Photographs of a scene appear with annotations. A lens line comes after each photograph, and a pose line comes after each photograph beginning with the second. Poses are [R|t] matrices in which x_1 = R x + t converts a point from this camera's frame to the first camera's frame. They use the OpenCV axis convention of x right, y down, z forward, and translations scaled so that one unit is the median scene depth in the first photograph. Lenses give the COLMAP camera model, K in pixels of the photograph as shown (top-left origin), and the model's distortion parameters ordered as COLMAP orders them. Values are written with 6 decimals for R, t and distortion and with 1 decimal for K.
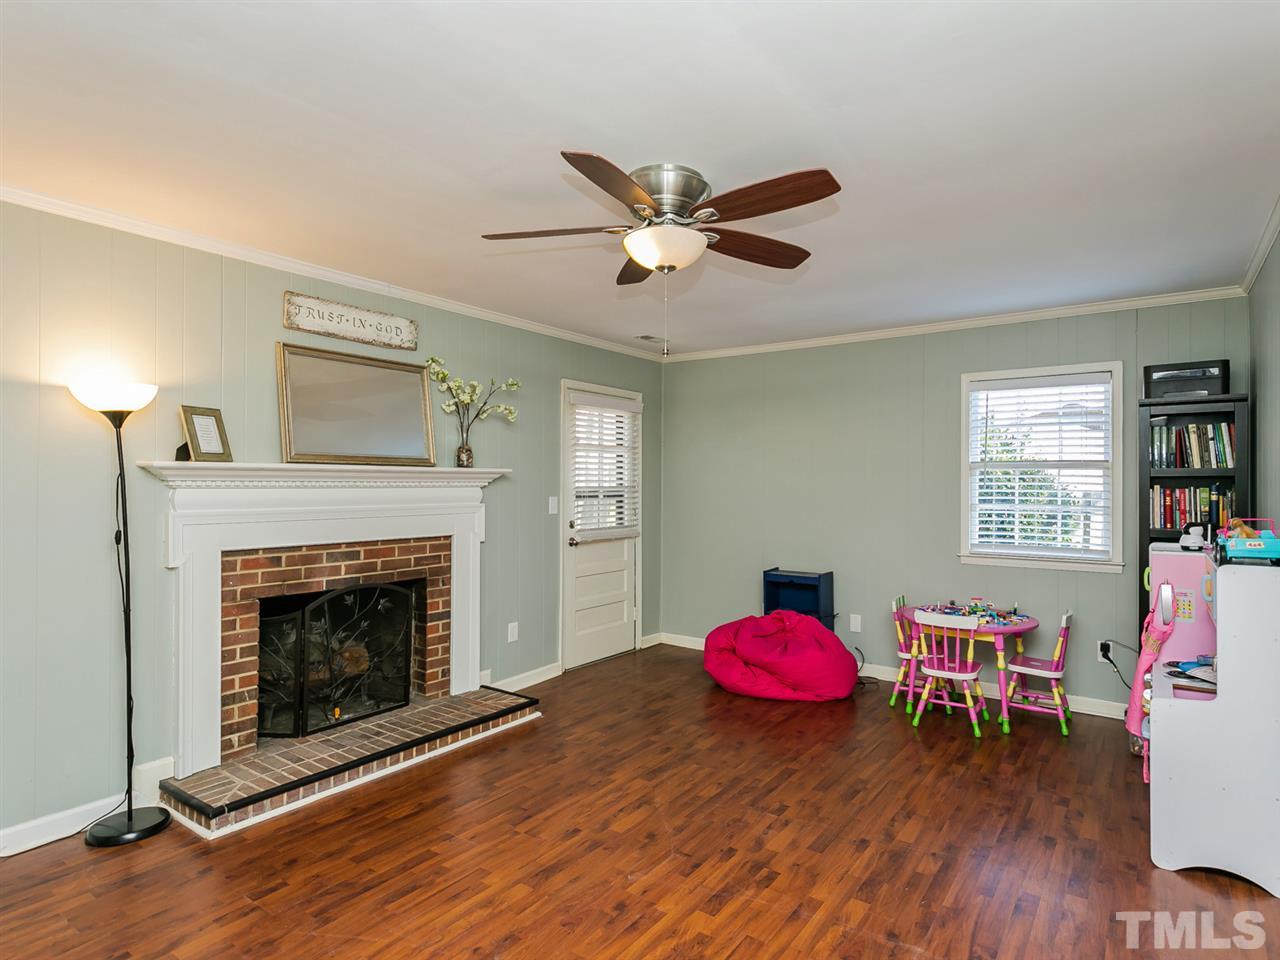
lens RADIAL K [[719.3, 0, 726.9], [0, 719.3, 478.6], [0, 0, 1]] dist [0.005950, -0.000855]
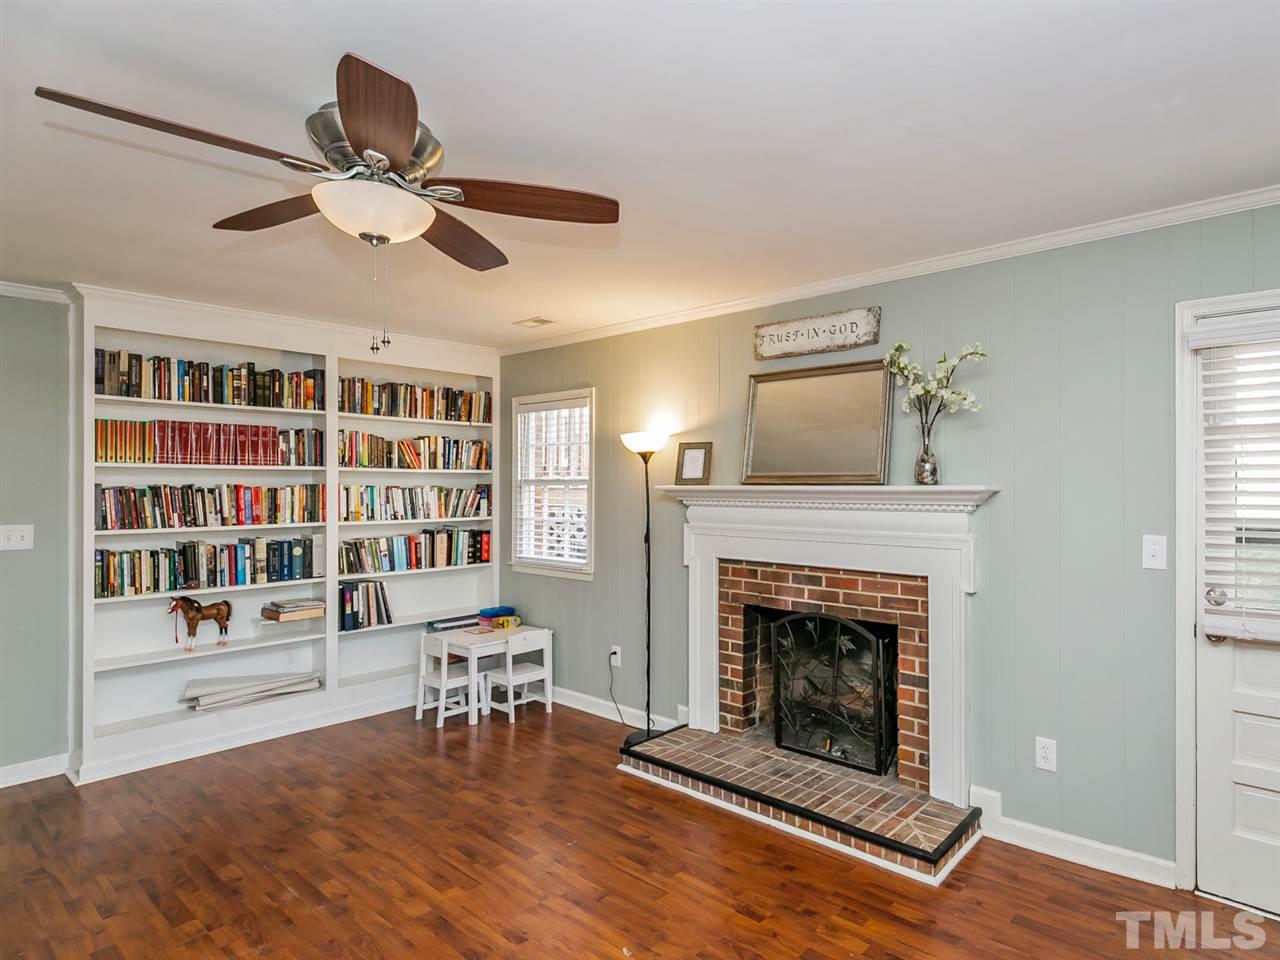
lens RADIAL K [[719.3, 0, 726.9], [0, 719.3, 478.6], [0, 0, 1]] dist [0.005950, -0.000855]
pose [[-0.151023, -0.012296, -0.988454, 0.454731], [0.006200, 0.999891, -0.013386, -0.015540], [0.988511, -0.008150, -0.150930, 1.089543]]
